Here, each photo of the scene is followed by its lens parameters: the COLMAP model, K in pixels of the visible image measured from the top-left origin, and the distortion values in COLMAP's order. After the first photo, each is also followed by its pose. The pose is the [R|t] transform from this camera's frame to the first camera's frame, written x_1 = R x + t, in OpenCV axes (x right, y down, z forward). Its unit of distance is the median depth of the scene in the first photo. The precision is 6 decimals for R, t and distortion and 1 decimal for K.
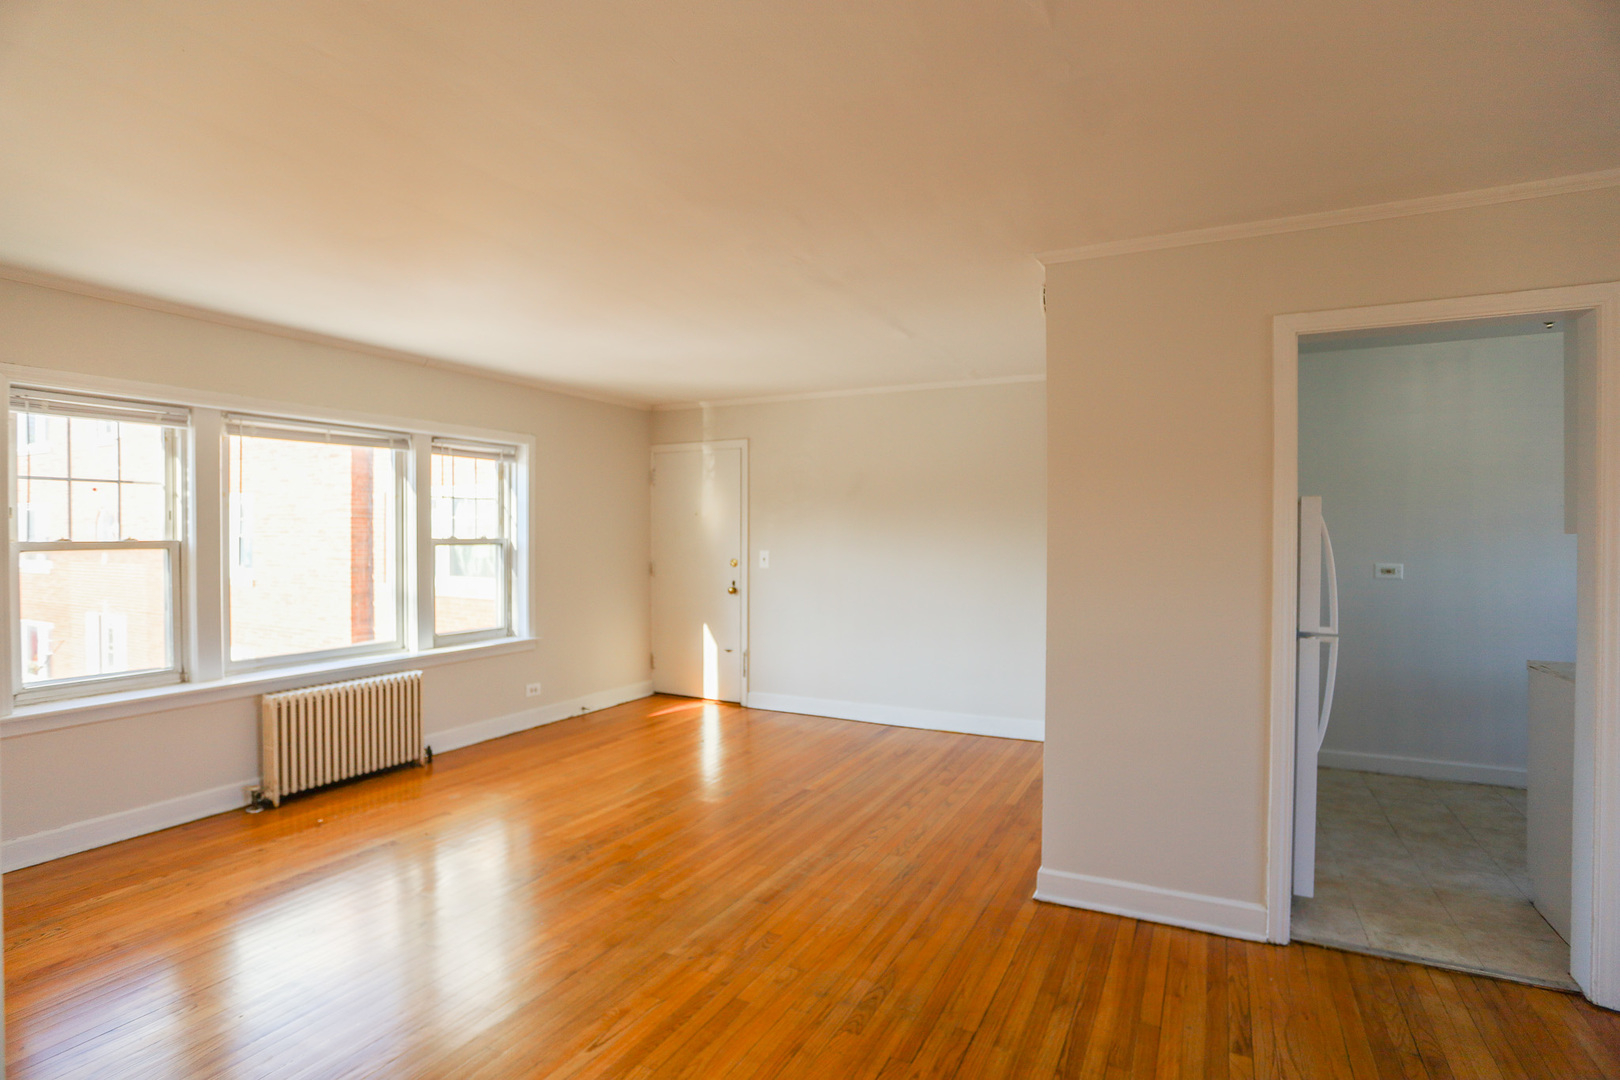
lens RADIAL K [[796.8, 0, 794.7], [0, 796.8, 542.2], [0, 0, 1]] dist [-0.062152, 0.022923]
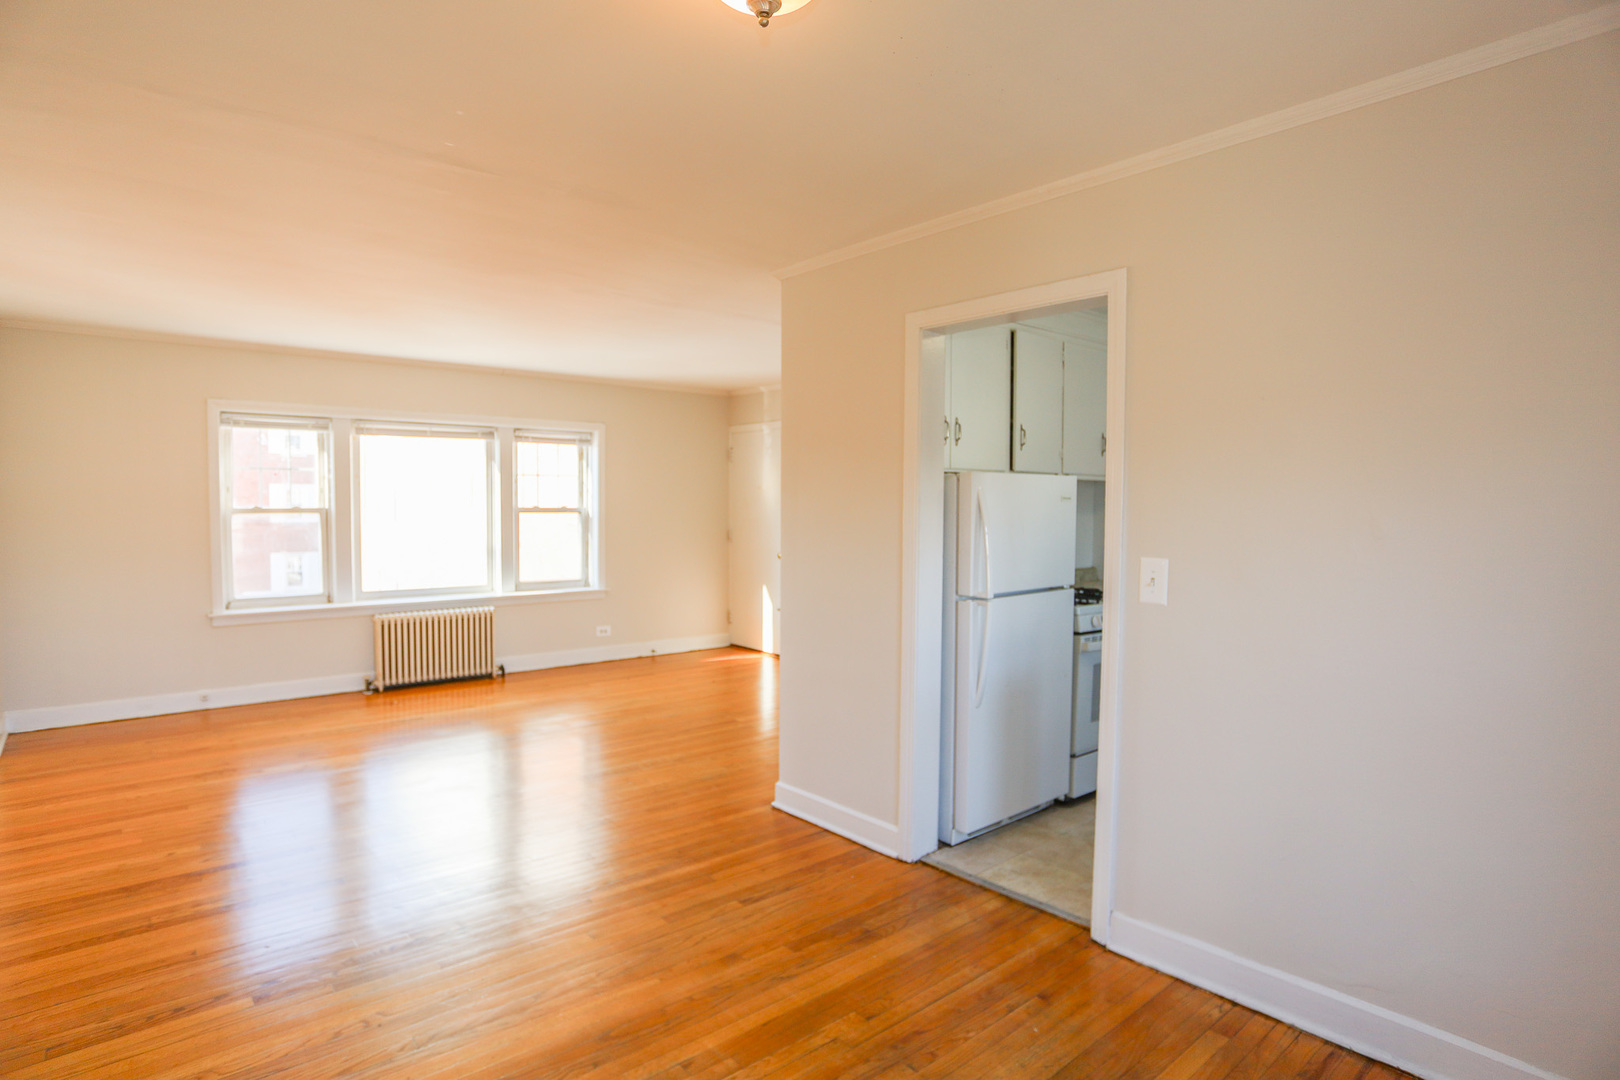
lens RADIAL K [[842.2, 0, 801.7], [0, 842.2, 542.9], [0, 0, 1]] dist [-0.072631, 0.027219]
pose [[0.930458, 0.022633, -0.365698, 0.607879], [-0.009953, 0.999283, 0.036520, -0.001501], [0.366262, -0.030341, 0.930017, -0.136537]]
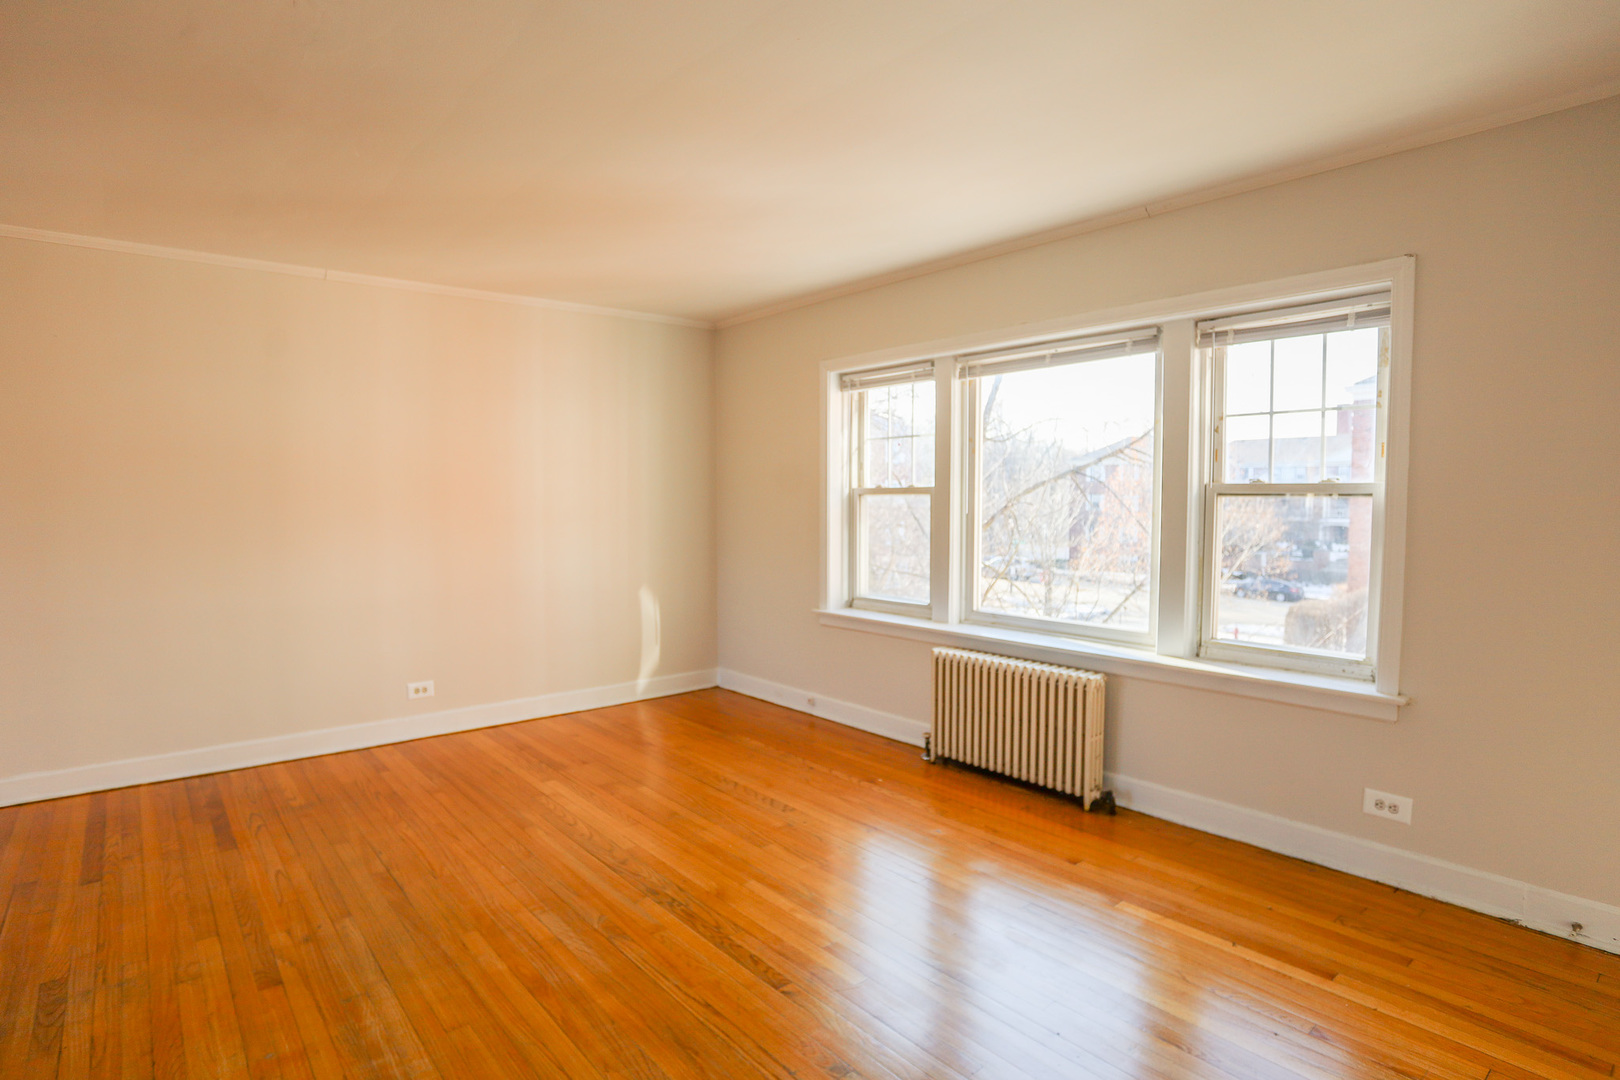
lens RADIAL K [[842.2, 0, 801.7], [0, 842.2, 542.9], [0, 0, 1]] dist [-0.072631, 0.027219]
pose [[-0.371699, 0.050709, -0.926967, 0.336942], [-0.010745, 0.998205, 0.058915, 0.008792], [0.928291, 0.031859, -0.370487, 1.200780]]
